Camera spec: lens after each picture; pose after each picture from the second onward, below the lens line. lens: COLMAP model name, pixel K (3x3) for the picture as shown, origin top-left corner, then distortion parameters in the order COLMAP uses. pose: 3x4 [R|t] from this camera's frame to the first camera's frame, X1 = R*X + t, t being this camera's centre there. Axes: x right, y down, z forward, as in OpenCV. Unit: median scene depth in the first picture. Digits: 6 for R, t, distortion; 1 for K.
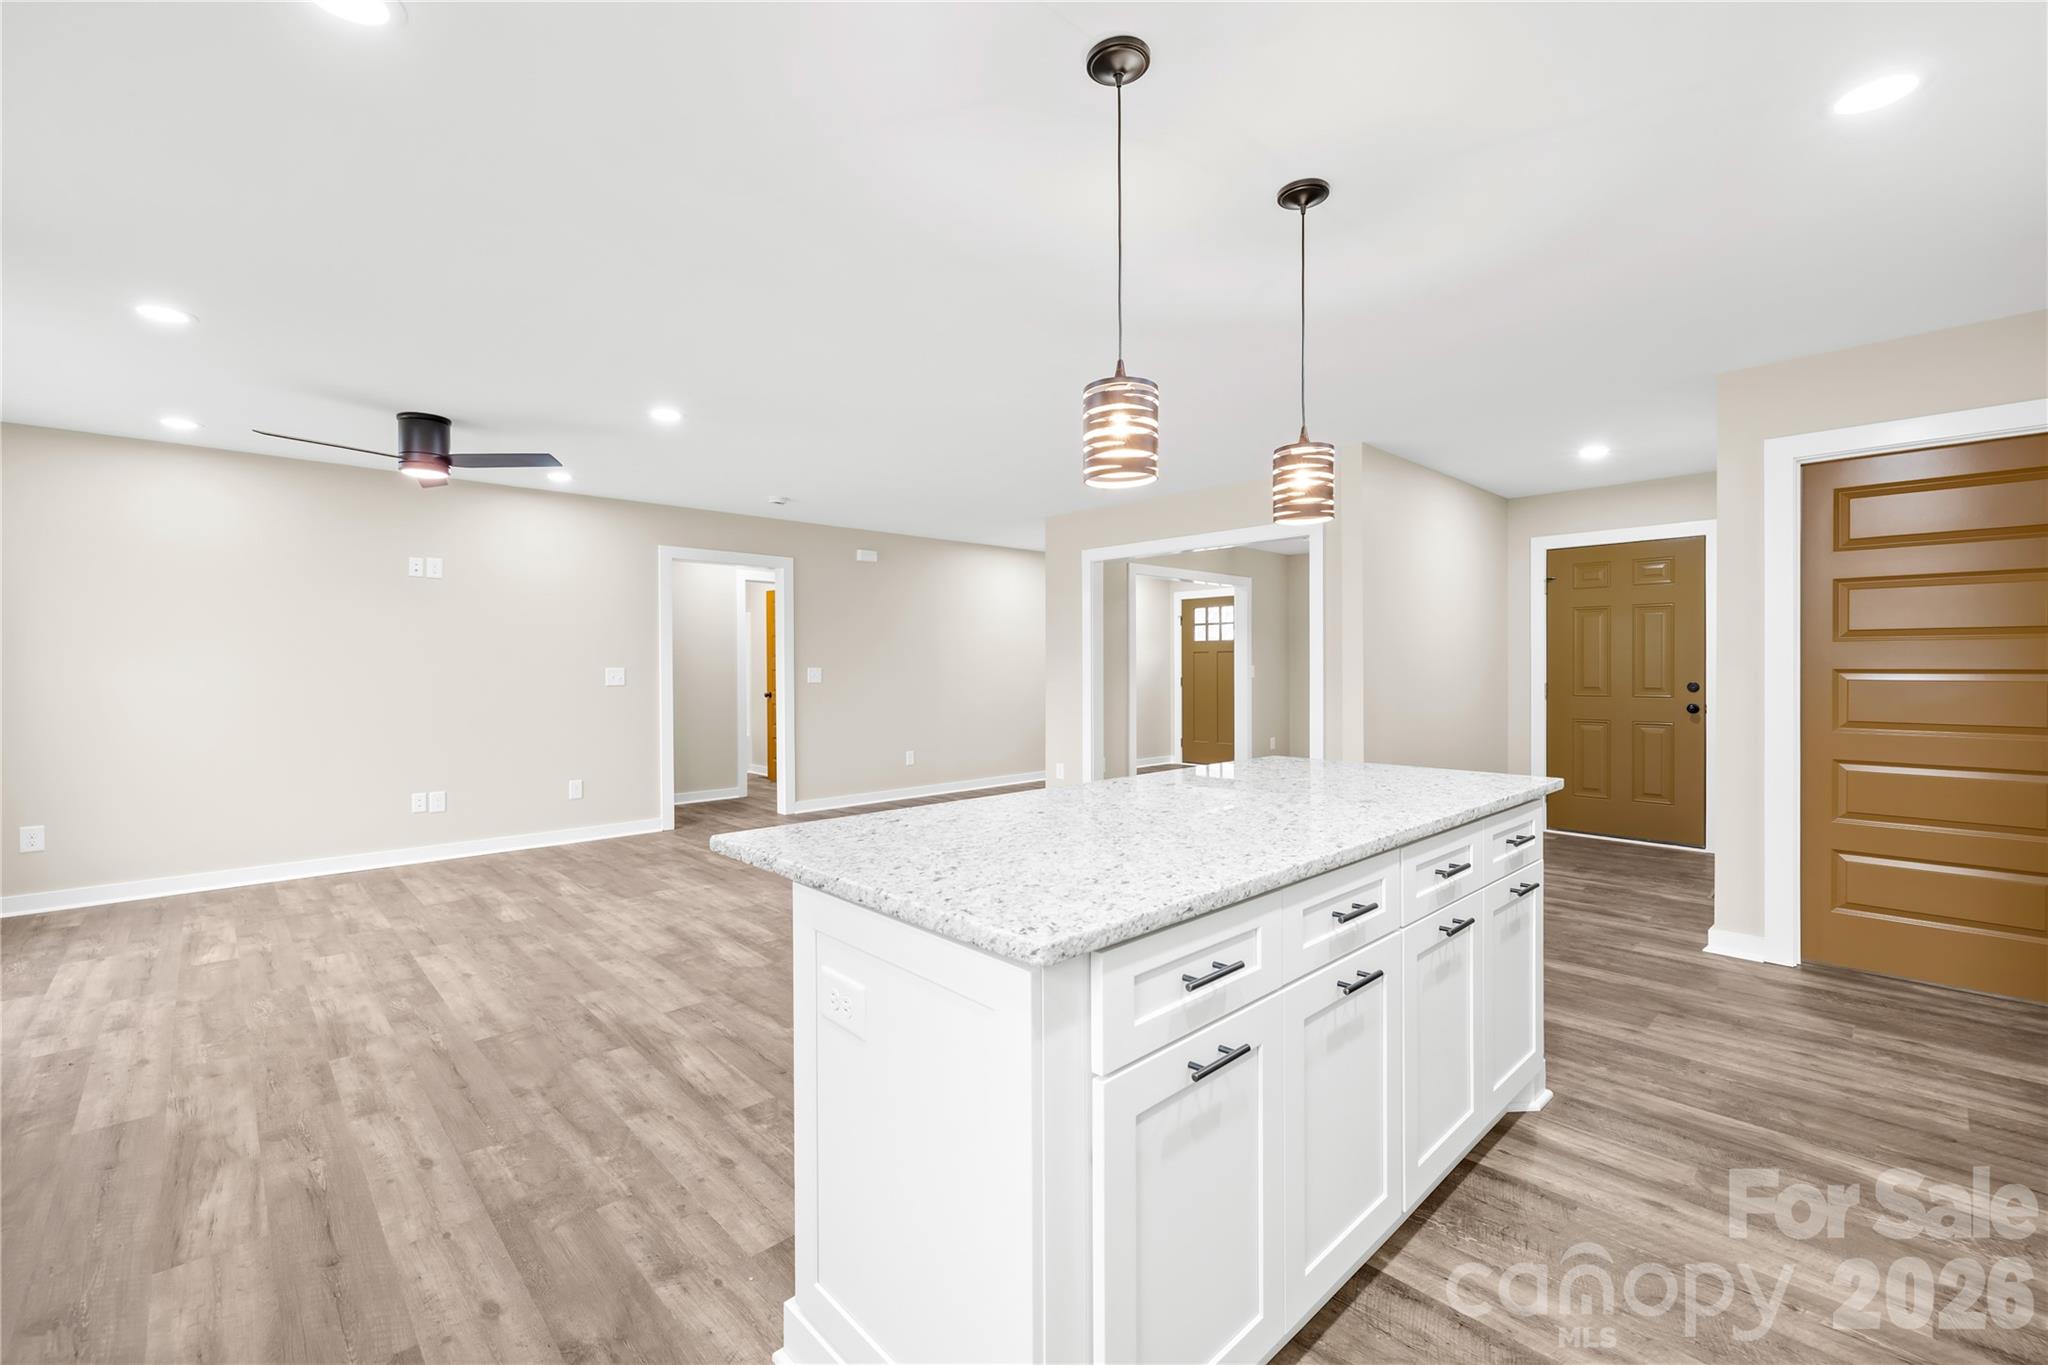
lens RADIAL K [[854.6, 0, 1016.6], [0, 854.6, 676.0], [0, 0, 1]] dist [-0.002605, 0.000314]
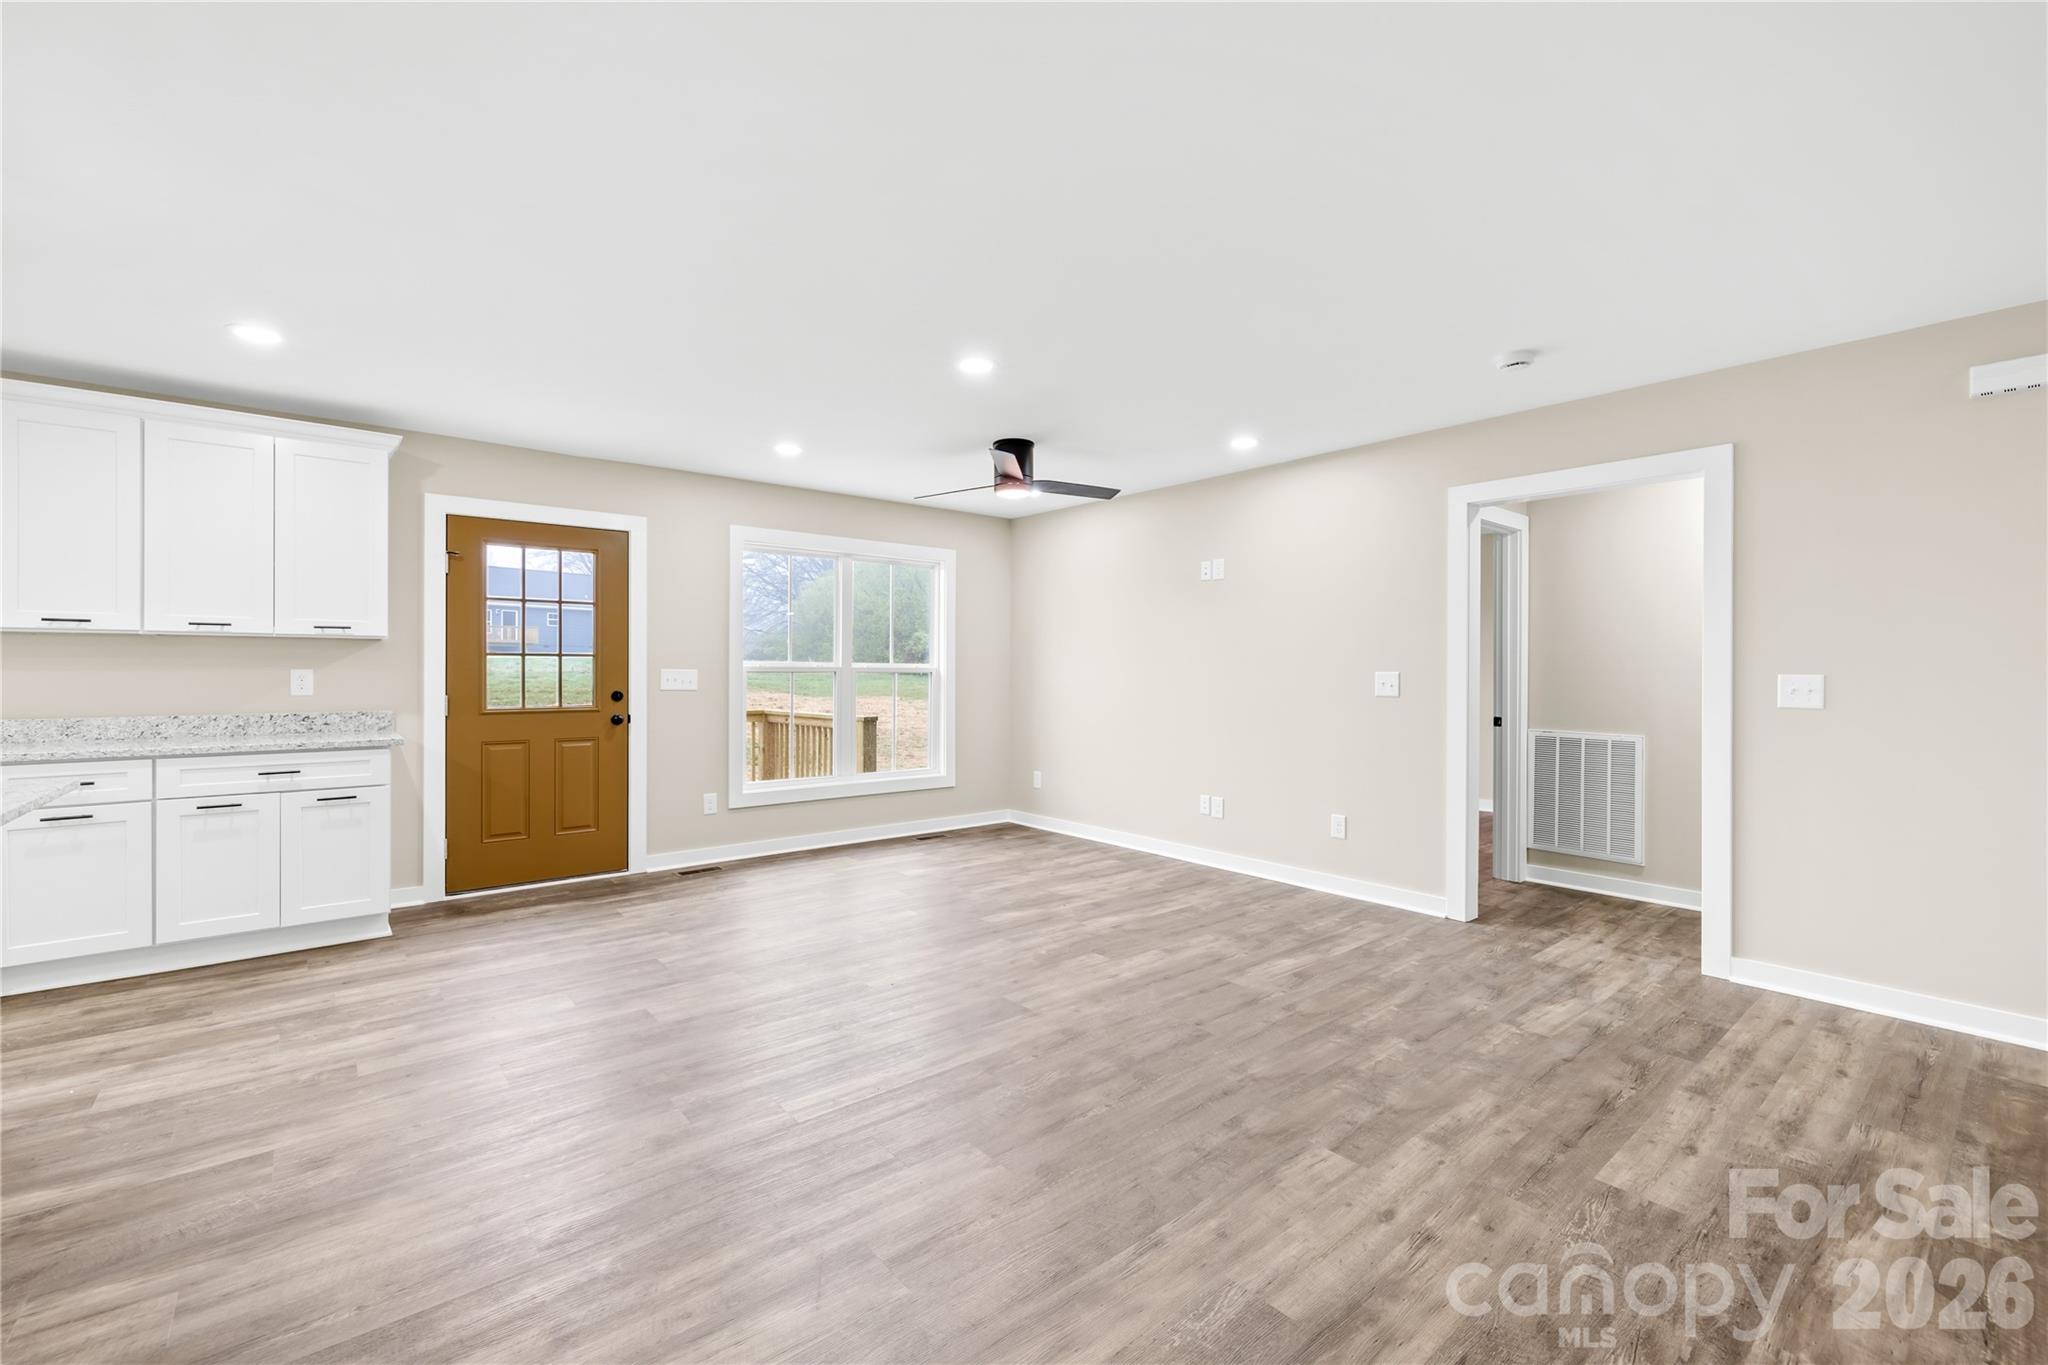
lens RADIAL K [[854.6, 0, 1016.6], [0, 854.6, 676.0], [0, 0, 1]] dist [-0.002605, 0.000314]
pose [[-0.064774, 0.008620, -0.997863, 0.546998], [-0.013836, 0.999859, 0.009535, -0.016584], [0.997804, 0.014424, -0.064646, 1.443553]]
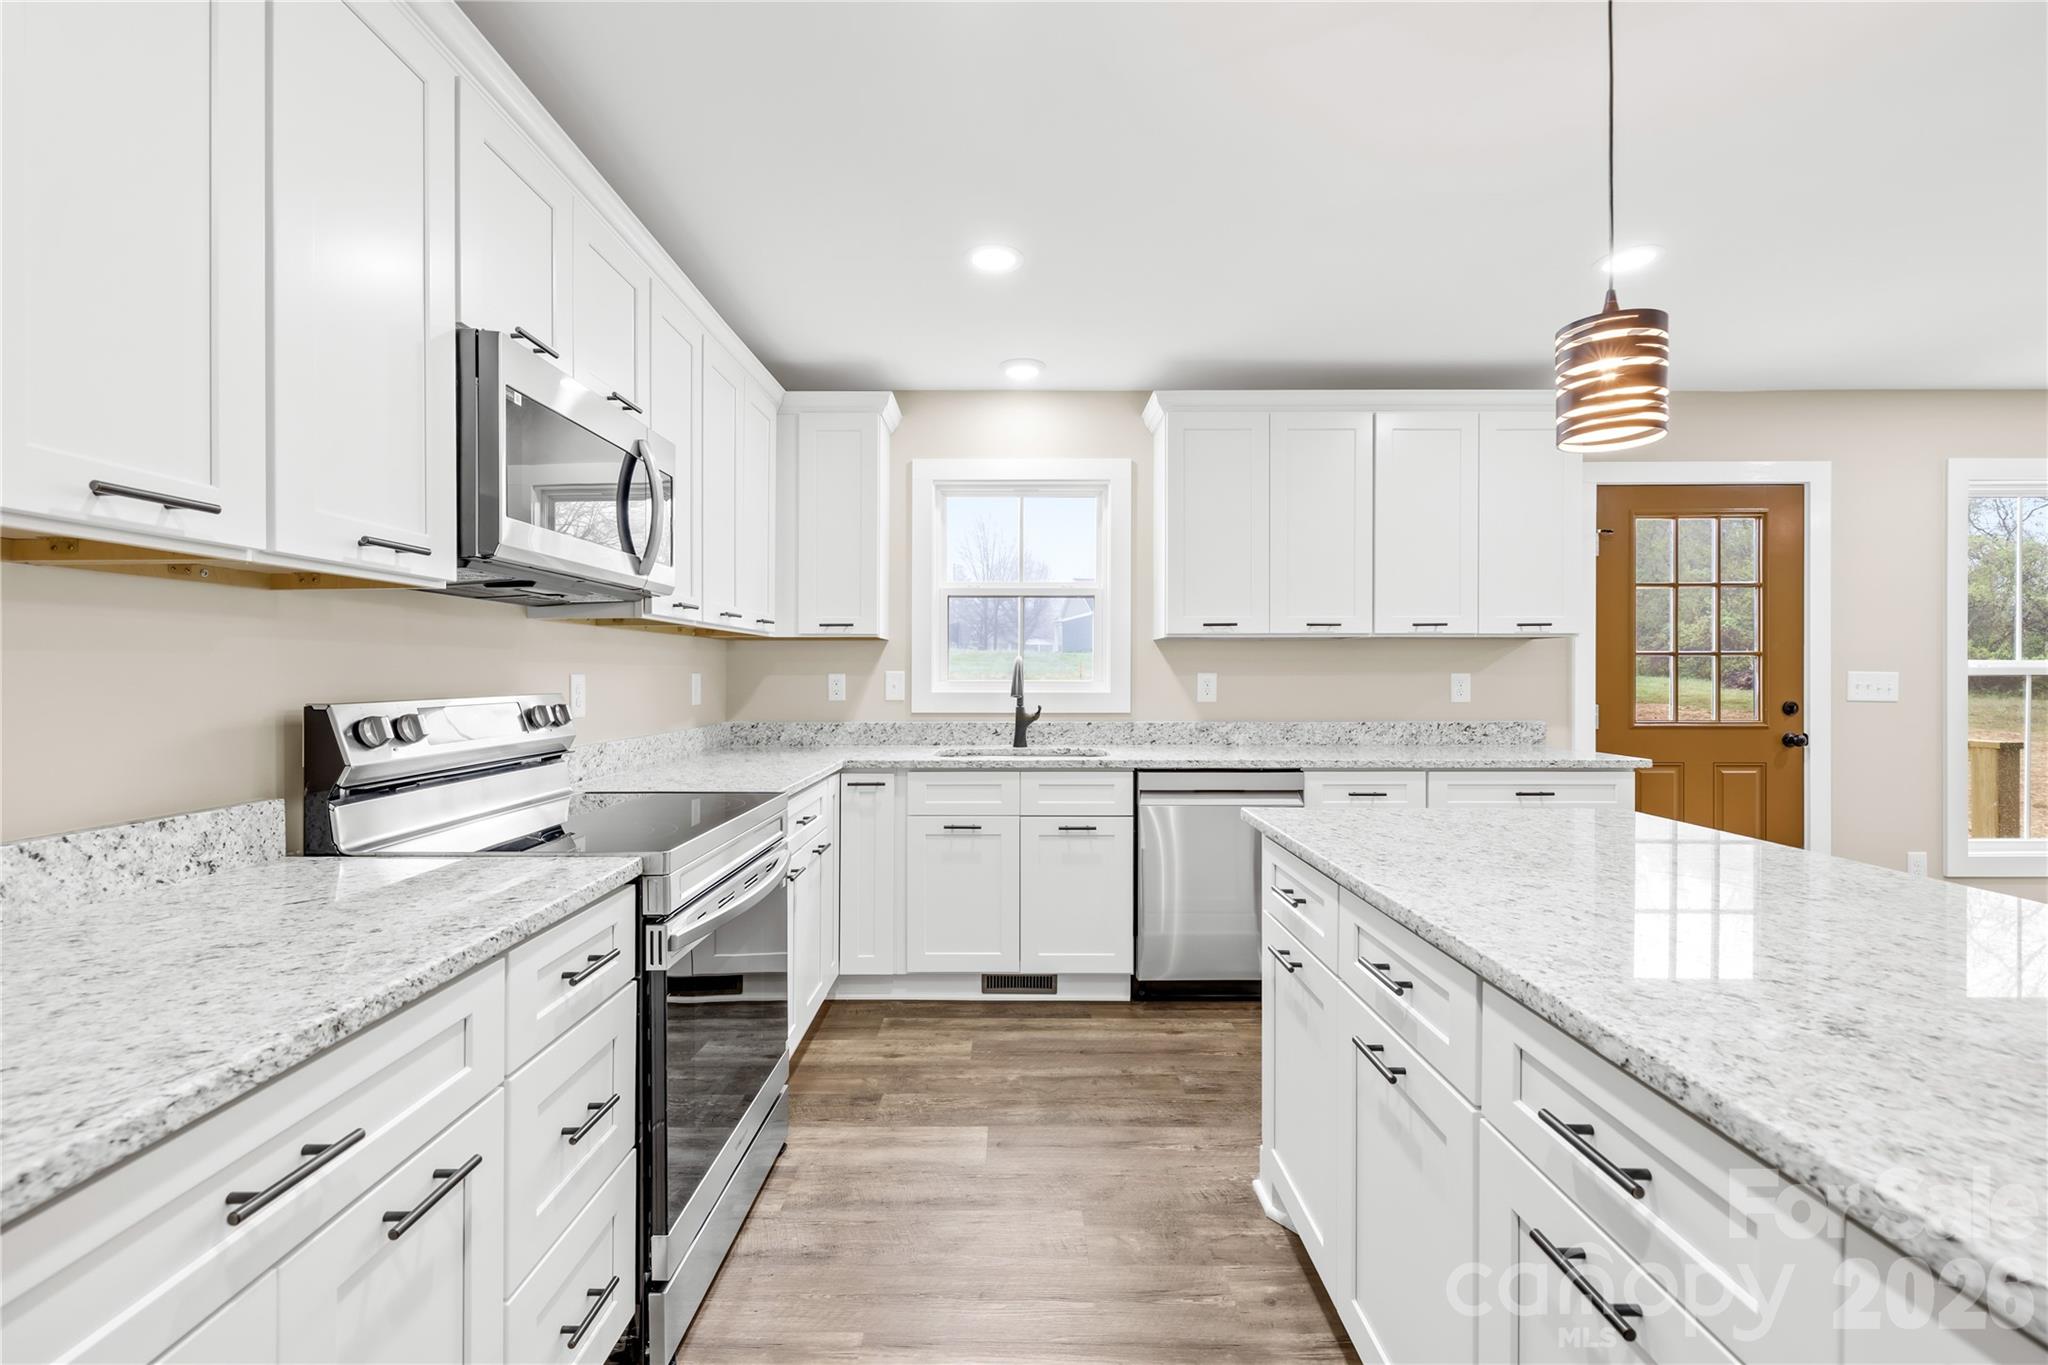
lens RADIAL K [[866.0, 0, 1019.1], [0, 866.0, 675.8], [0, 0, 1]] dist [0.000790, 0.000076]
pose [[-0.686101, 0.006739, -0.727475, 0.602809], [-0.004870, 0.999892, 0.013855, -0.009433], [0.727490, 0.013048, -0.685994, 0.638259]]
